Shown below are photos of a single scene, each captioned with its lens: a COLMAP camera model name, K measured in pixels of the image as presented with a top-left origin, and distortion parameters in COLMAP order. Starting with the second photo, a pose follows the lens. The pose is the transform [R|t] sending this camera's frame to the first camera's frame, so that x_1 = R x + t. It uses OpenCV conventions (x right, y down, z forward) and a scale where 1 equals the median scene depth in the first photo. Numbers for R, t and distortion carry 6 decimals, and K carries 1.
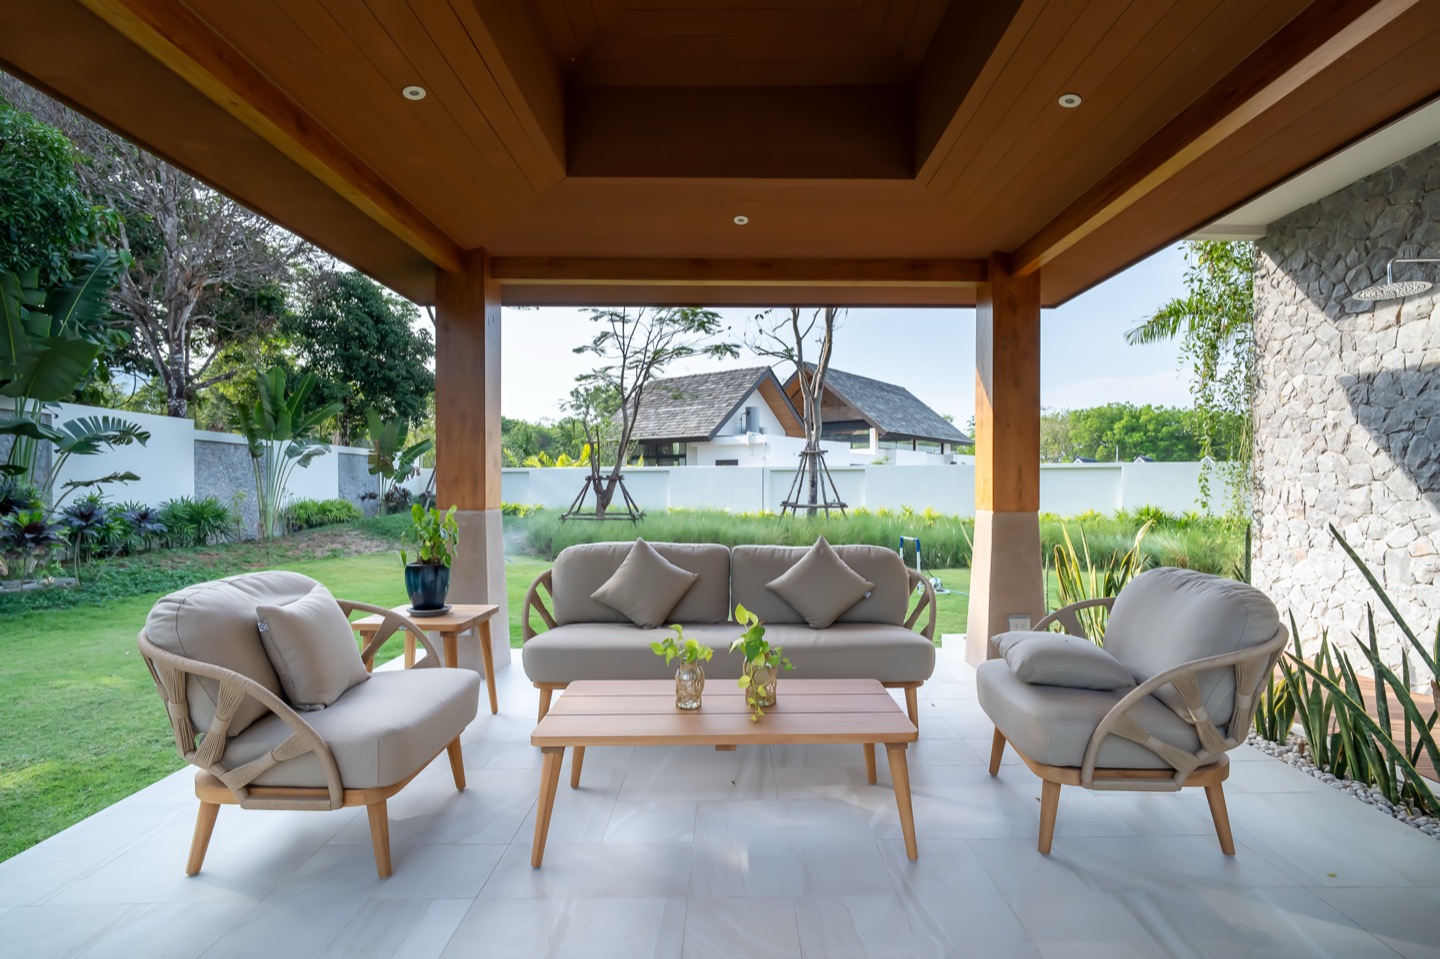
lens RADIAL K [[683.1, 0, 728.0], [0, 683.1, 484.9], [0, 0, 1]] dist [-0.013757, 0.006344]
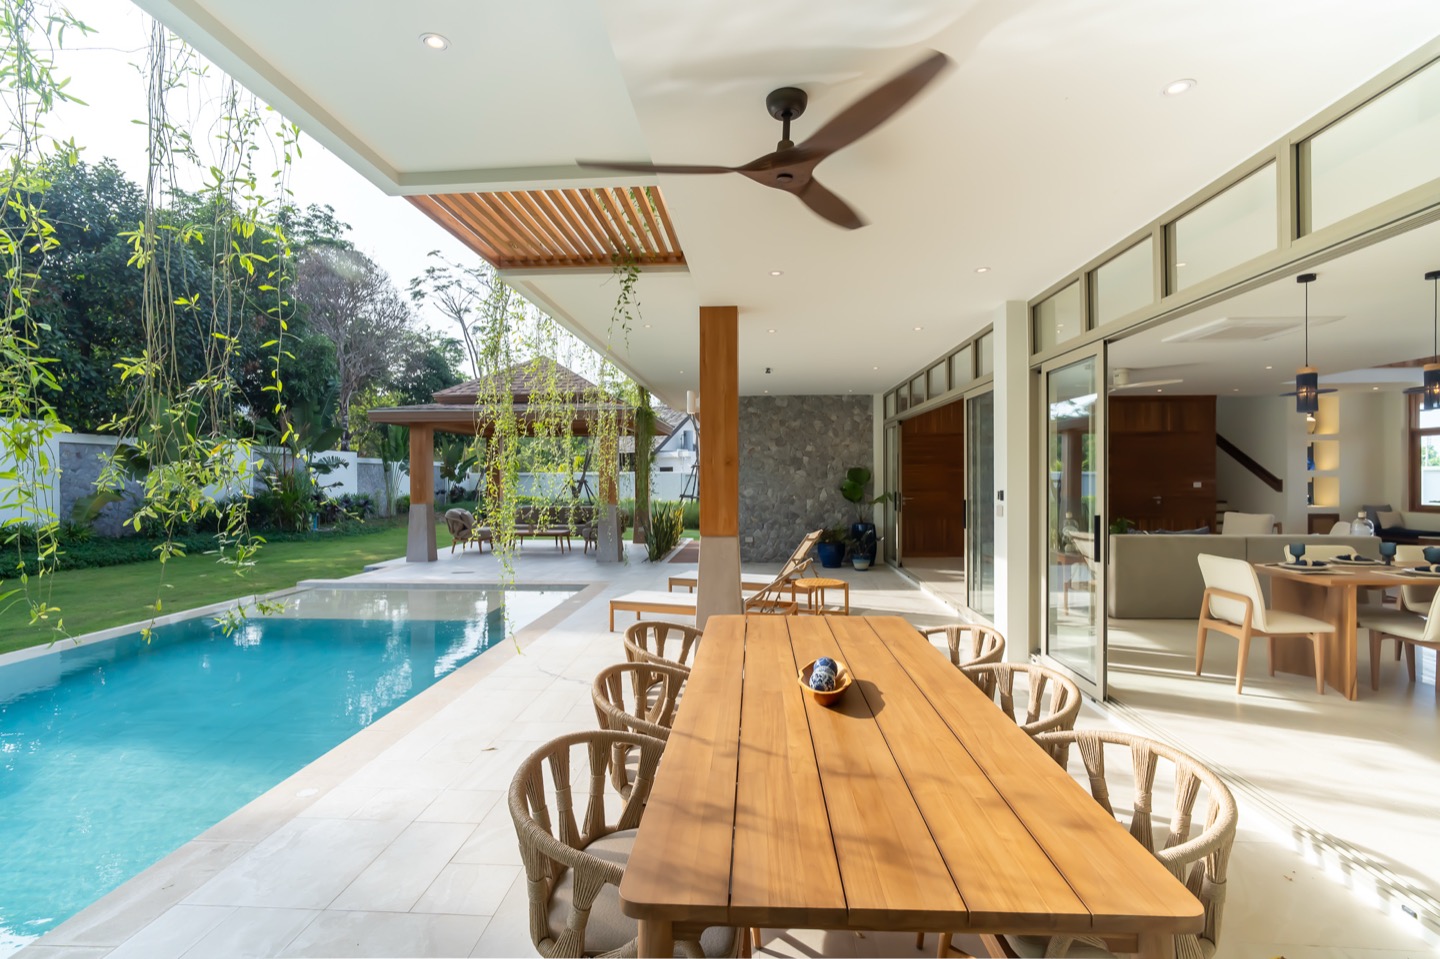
lens RADIAL K [[683.1, 0, 710.7], [0, 683.1, 479.3], [0, 0, 1]] dist [-0.013757, 0.006344]
pose [[0.997790, -0.004429, -0.066297, 0.286601], [0.004679, 0.999983, 0.003618, -0.021417], [0.066280, -0.003920, 0.997793, -0.746895]]
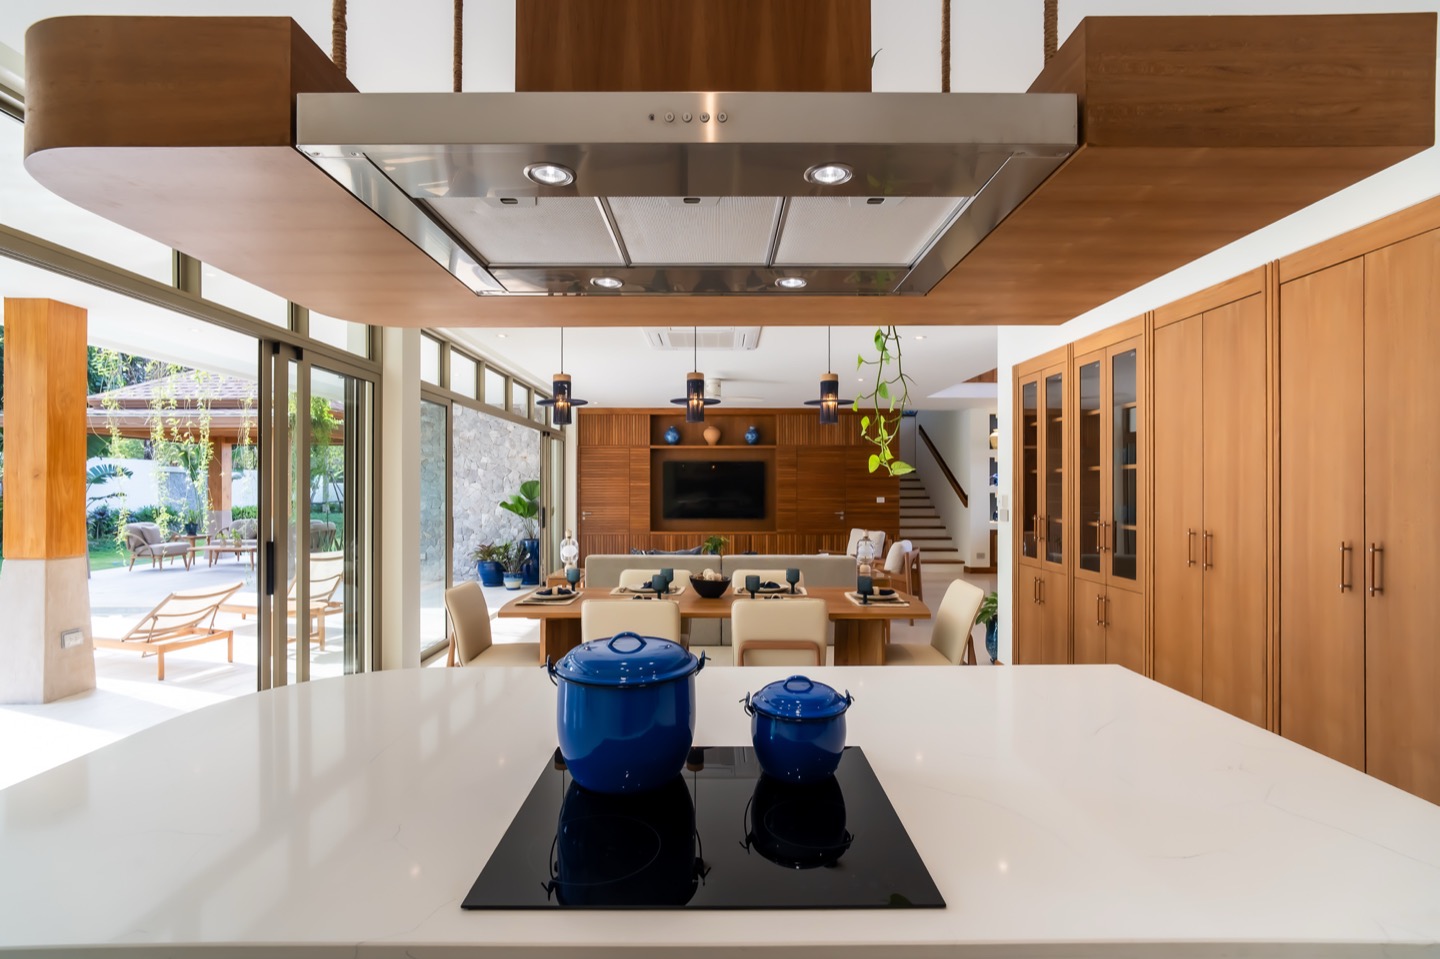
lens RADIAL K [[683.1, 0, 724.0], [0, 683.1, 486.8], [0, 0, 1]] dist [-0.013757, 0.006344]
pose [[1.000000, -0.000081, 0.000738, 0.621210], [0.000082, 1.000000, -0.000962, -0.023723], [-0.000738, 0.000962, 0.999999, -0.697487]]
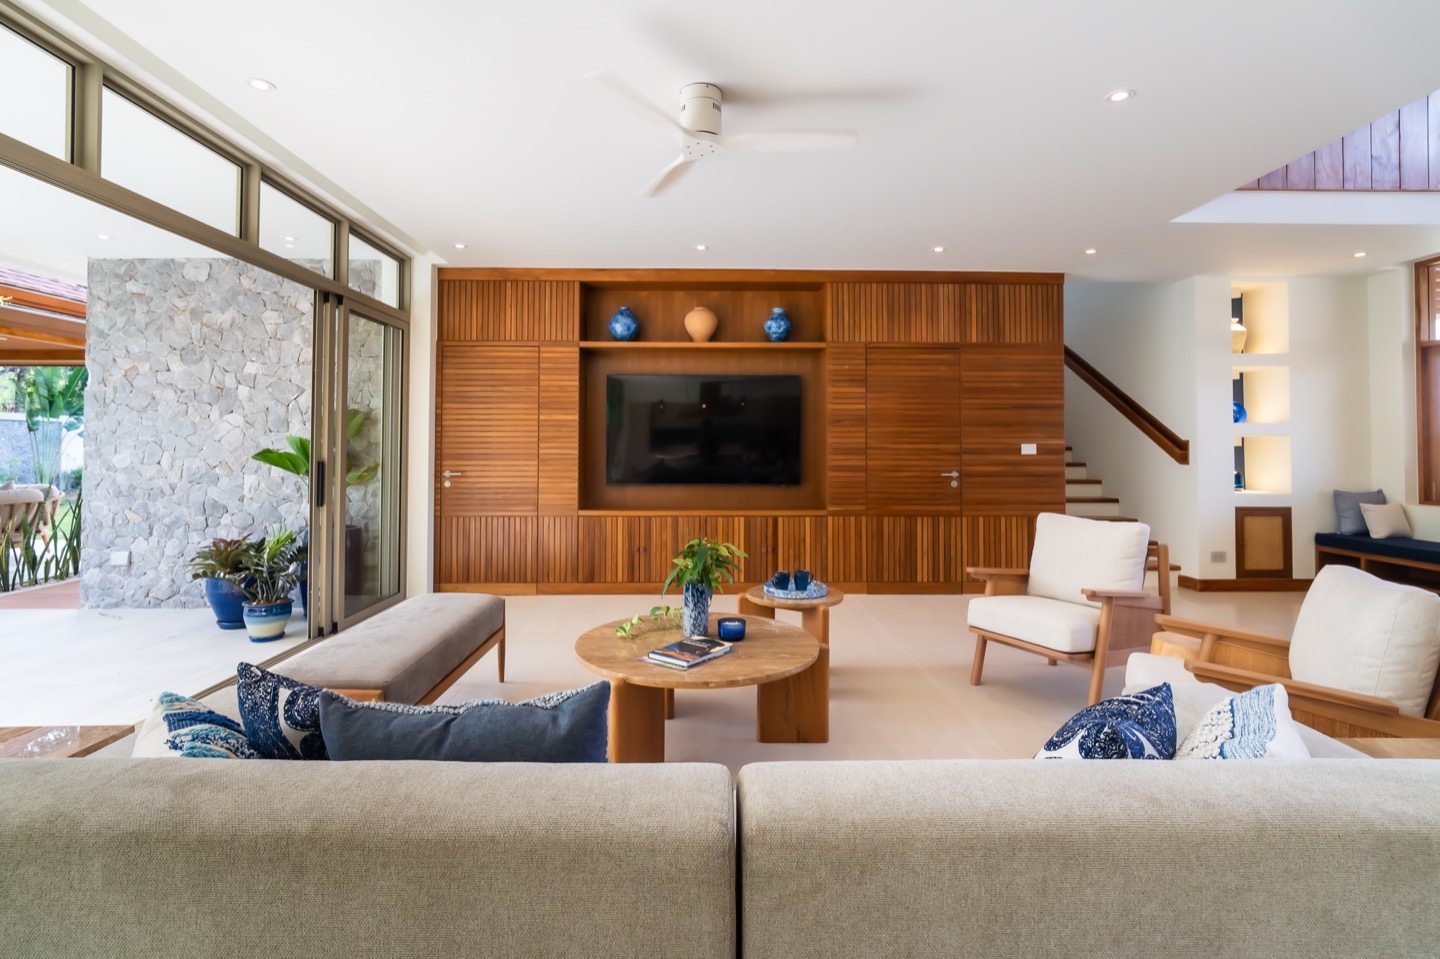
lens RADIAL K [[683.1, 0, 725.3], [0, 683.1, 437.9], [0, 0, 1]] dist [-0.013757, 0.006344]
pose [[0.999930, 0.002370, 0.011568, 0.617928], [-0.002182, 0.999865, -0.016284, -0.009181], [-0.011605, 0.016257, 0.999800, -0.316545]]
